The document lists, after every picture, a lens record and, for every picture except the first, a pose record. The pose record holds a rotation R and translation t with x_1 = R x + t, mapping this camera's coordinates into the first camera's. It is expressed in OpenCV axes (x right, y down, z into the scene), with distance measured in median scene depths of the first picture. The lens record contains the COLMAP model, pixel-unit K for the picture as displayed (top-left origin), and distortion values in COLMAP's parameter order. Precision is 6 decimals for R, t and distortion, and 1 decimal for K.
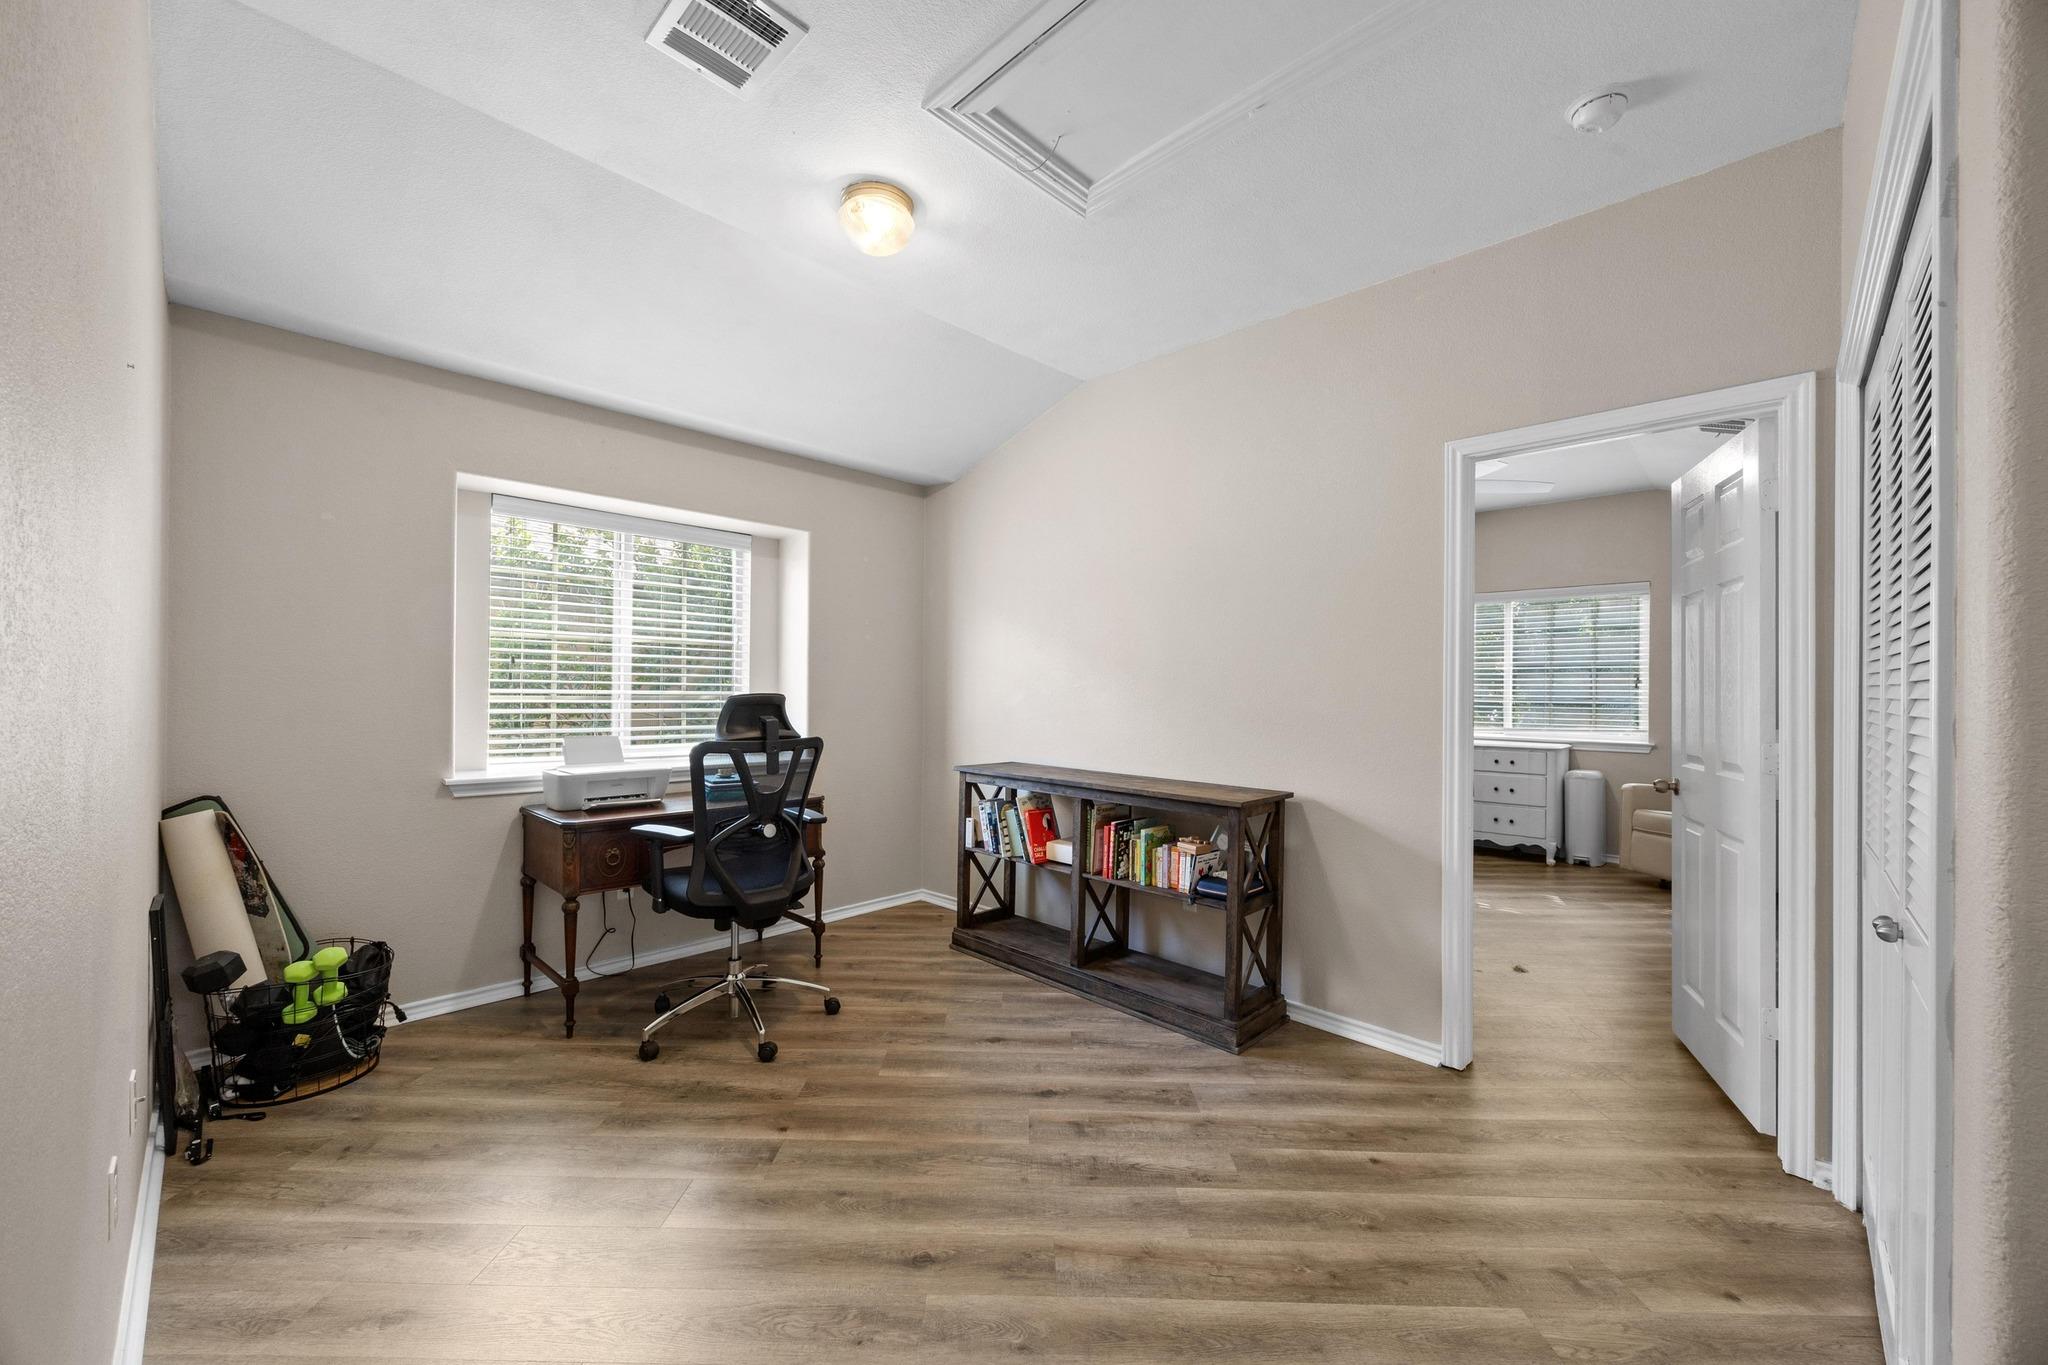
lens RADIAL K [[776.4, 0, 1016.6], [0, 776.4, 683.5], [0, 0, 1]] dist [-0.002929, -0.000233]
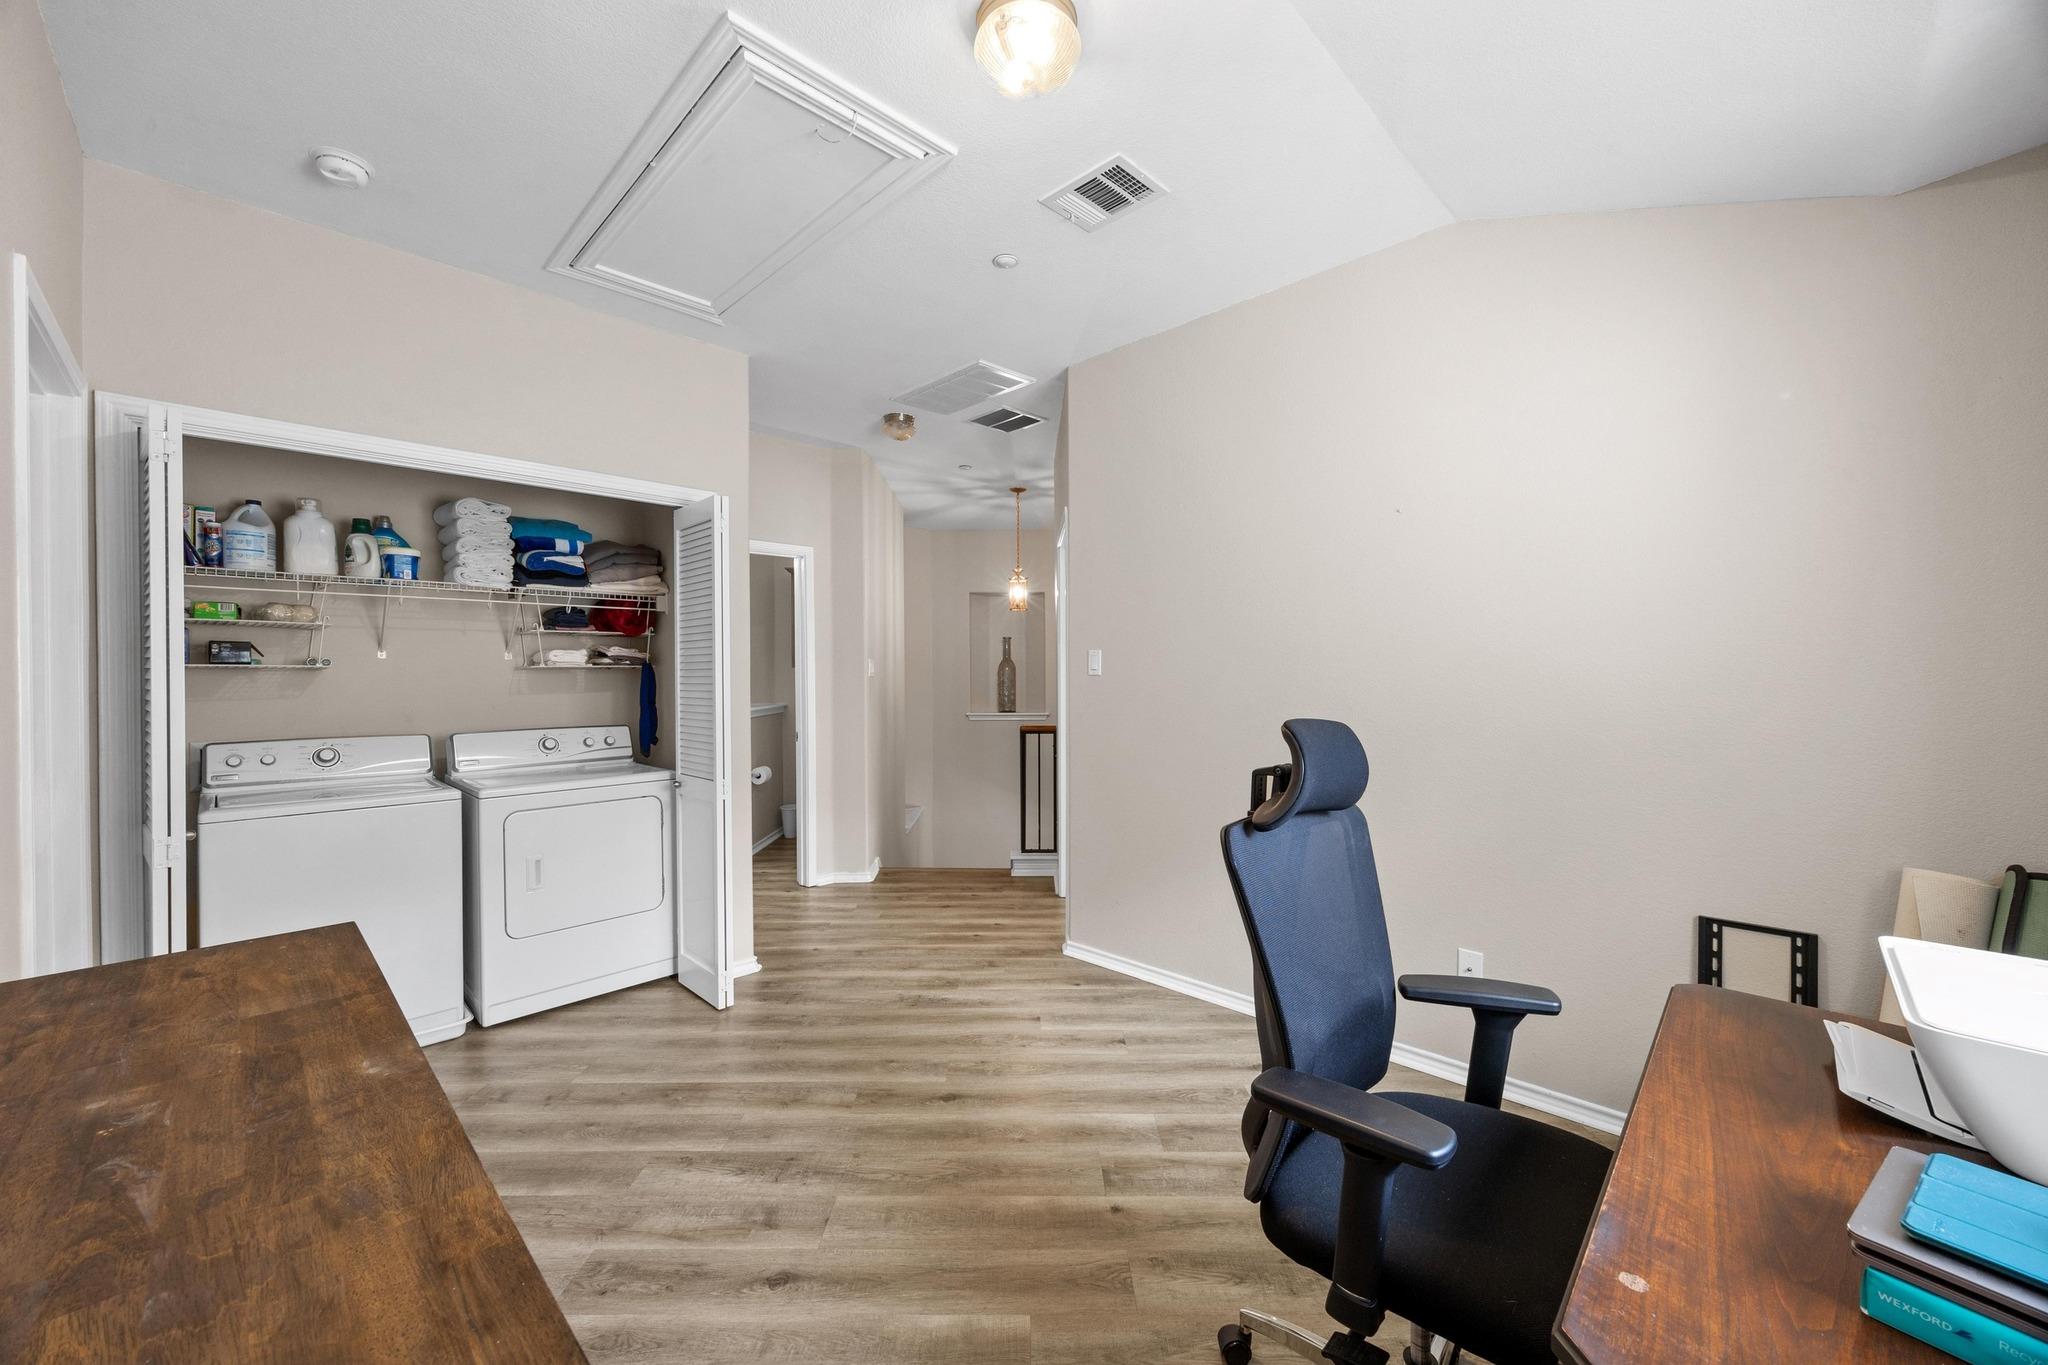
lens RADIAL K [[776.4, 0, 1016.6], [0, 776.4, 683.5], [0, 0, 1]] dist [-0.002929, -0.000233]
pose [[-0.999975, -0.005779, 0.004128, -0.201587], [-0.005766, 0.999979, 0.003094, -0.014733], [-0.004146, 0.003070, -0.999987, 1.971302]]
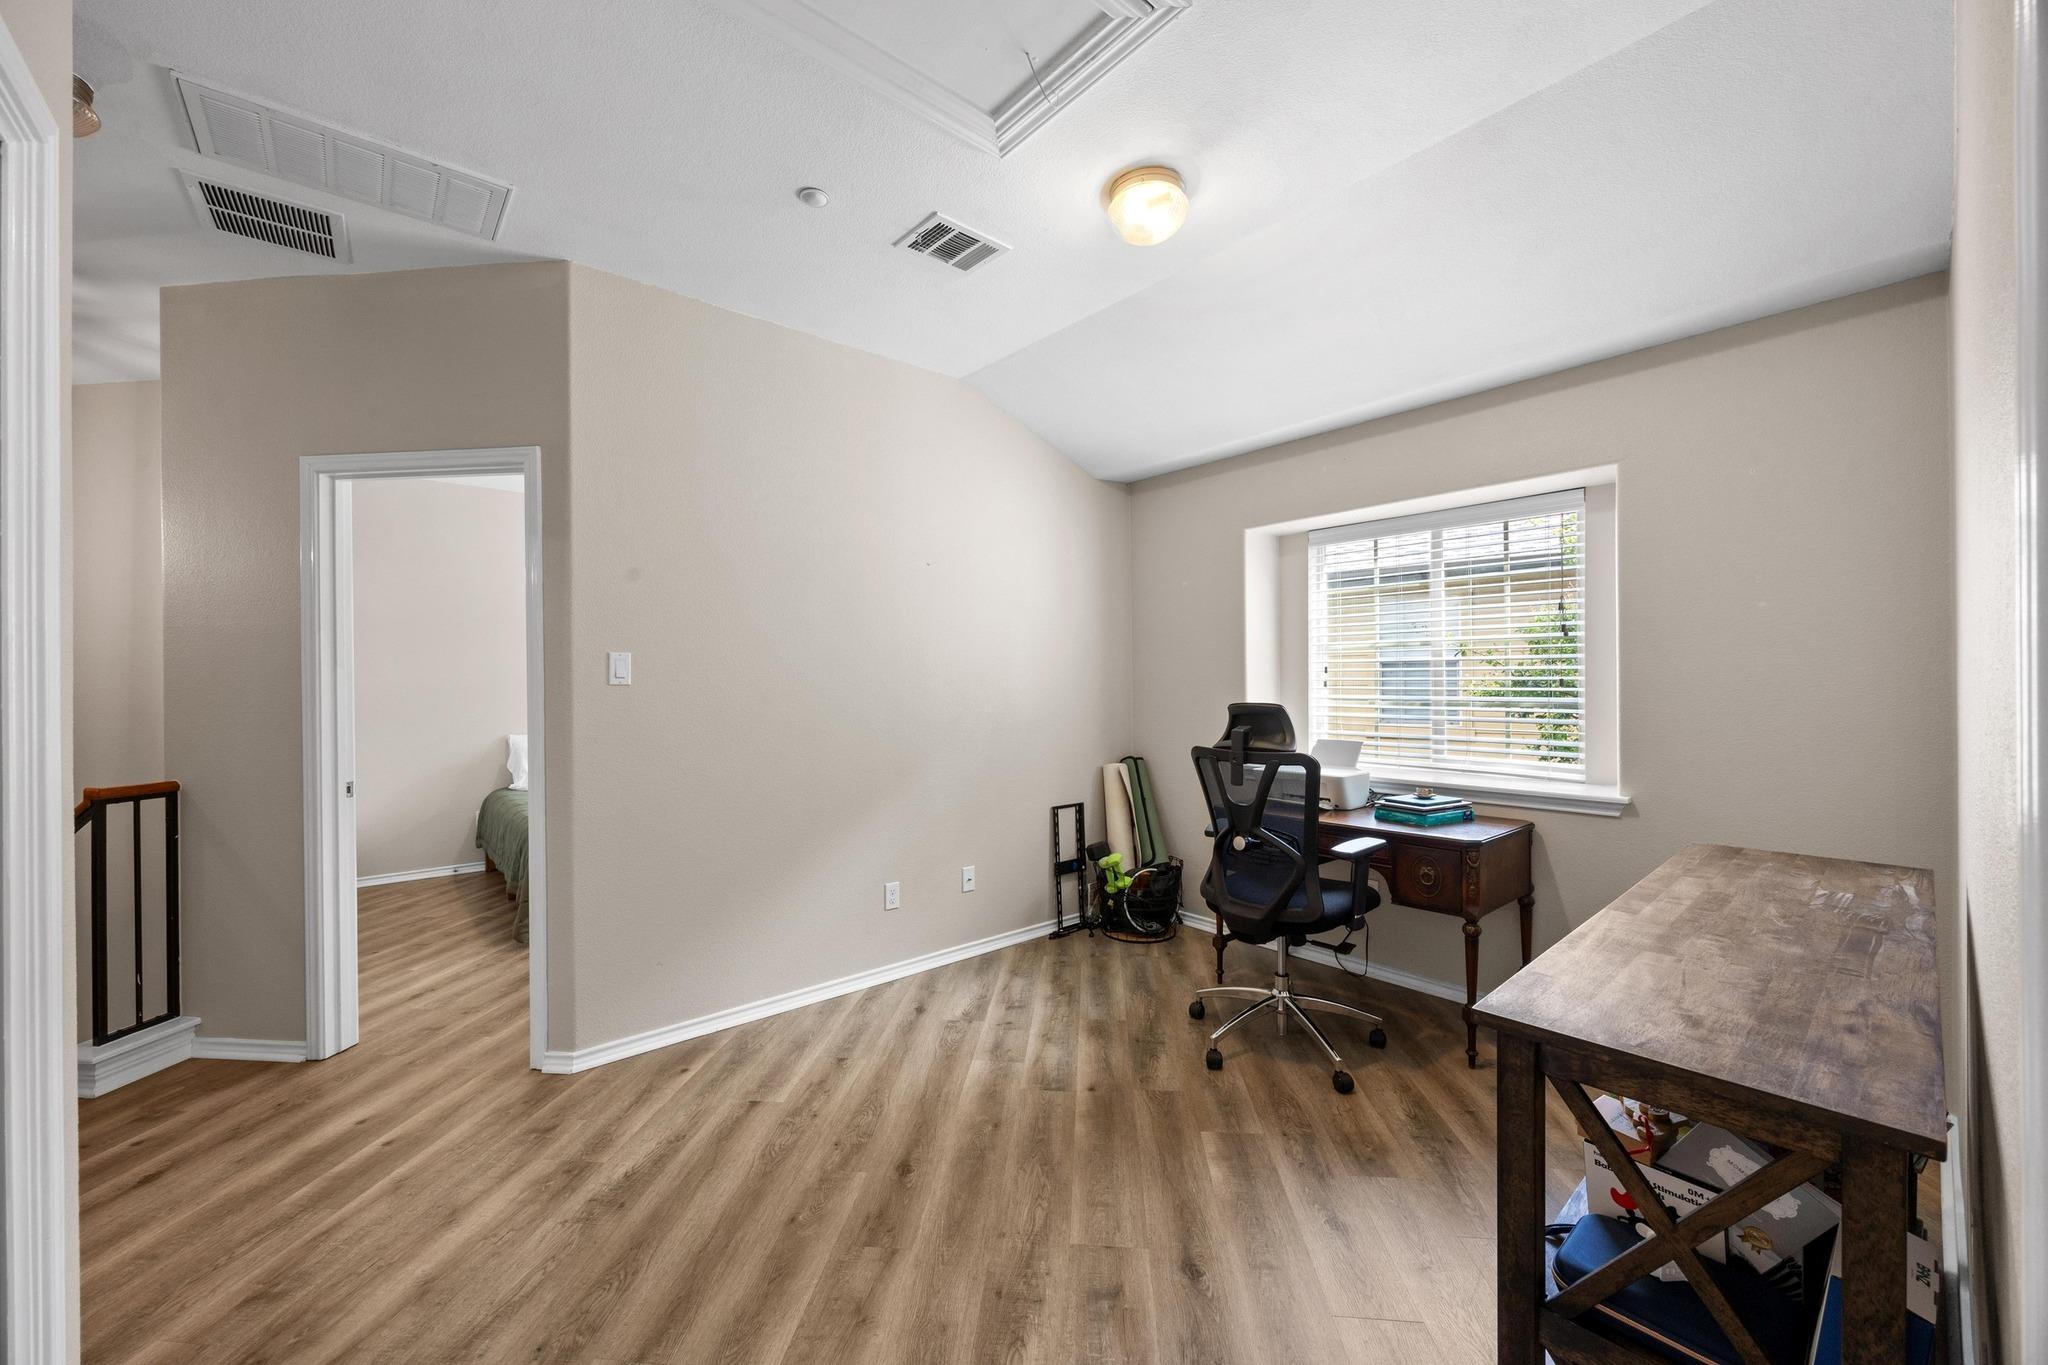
lens RADIAL K [[786.9, 0, 1021.4], [0, 786.9, 678.8], [0, 0, 1]] dist [-0.000677, -0.000045]
pose [[-0.084149, -0.014609, -0.996346, 0.908632], [0.013508, 0.999784, -0.015800, -0.007274], [0.996362, -0.014788, -0.083933, 1.060808]]
